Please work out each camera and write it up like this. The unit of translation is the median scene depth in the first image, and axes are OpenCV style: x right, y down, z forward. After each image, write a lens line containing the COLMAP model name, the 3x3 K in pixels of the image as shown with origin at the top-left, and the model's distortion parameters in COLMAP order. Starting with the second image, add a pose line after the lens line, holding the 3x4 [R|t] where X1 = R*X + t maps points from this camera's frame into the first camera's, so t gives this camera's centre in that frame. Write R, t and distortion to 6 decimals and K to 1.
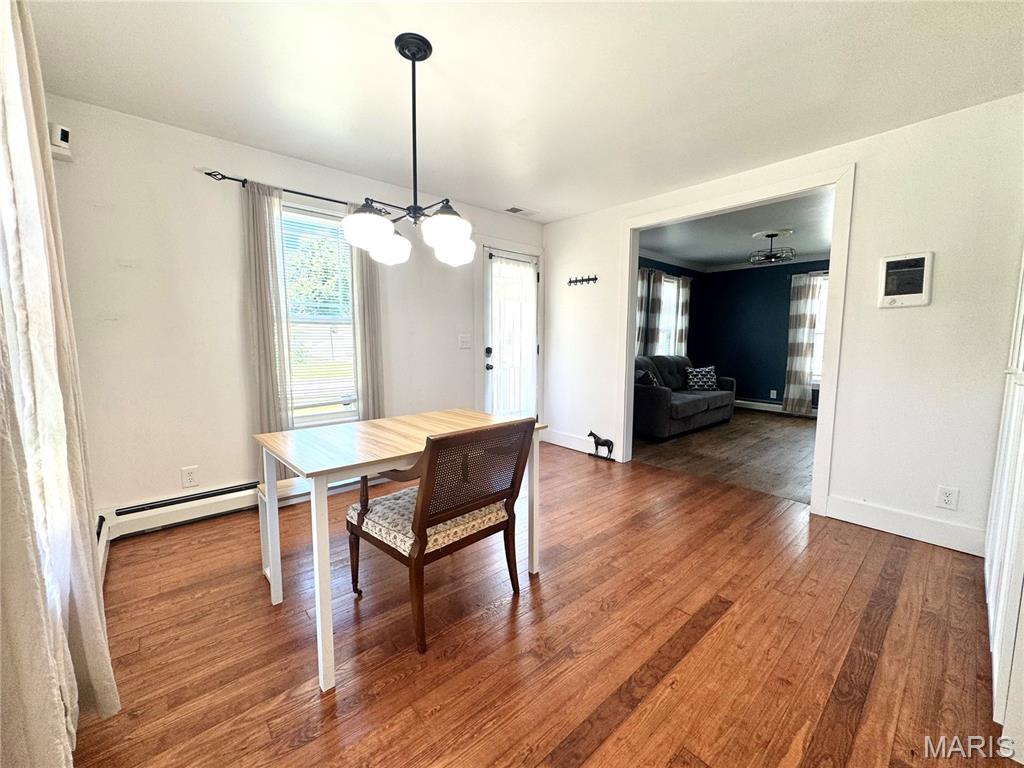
lens RADIAL K [[409.2, 0, 515.3], [0, 409.2, 383.2], [0, 0, 1]] dist [0.001332, 0.000720]
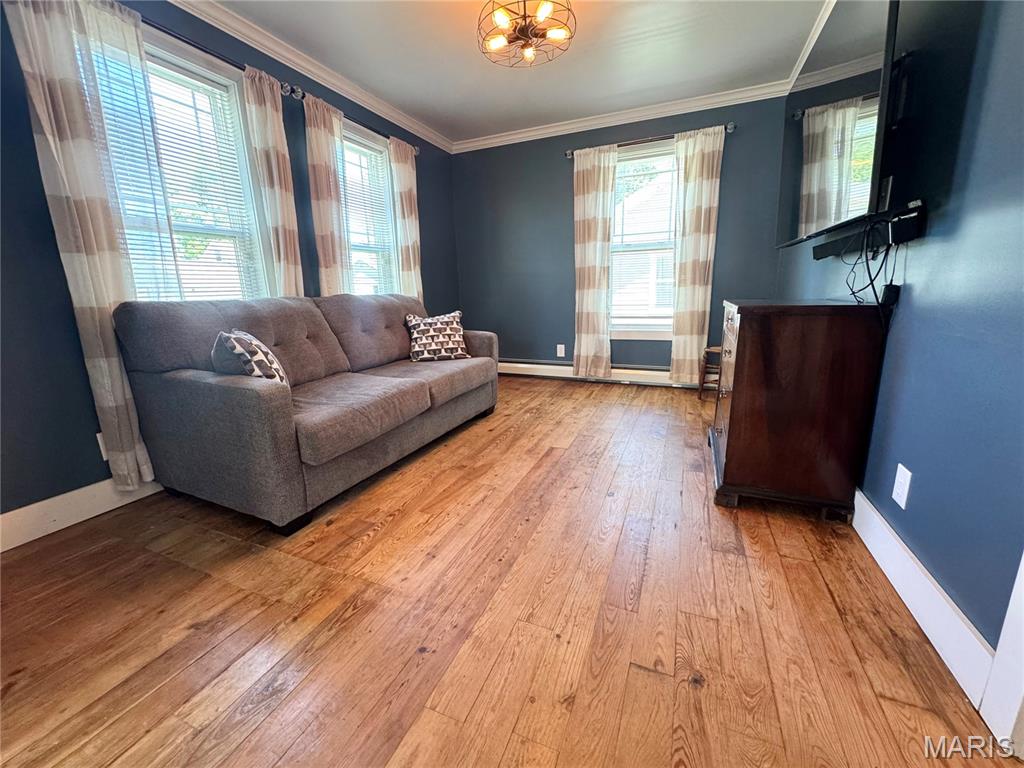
lens RADIAL K [[409.2, 0, 510.2], [0, 409.2, 379.7], [0, 0, 1]] dist [0.001332, 0.000720]
pose [[0.909908, -0.119525, 0.397217, 0.318507], [0.077767, 0.989762, 0.119684, -0.011955], [-0.407455, -0.078011, 0.909887, 0.474703]]
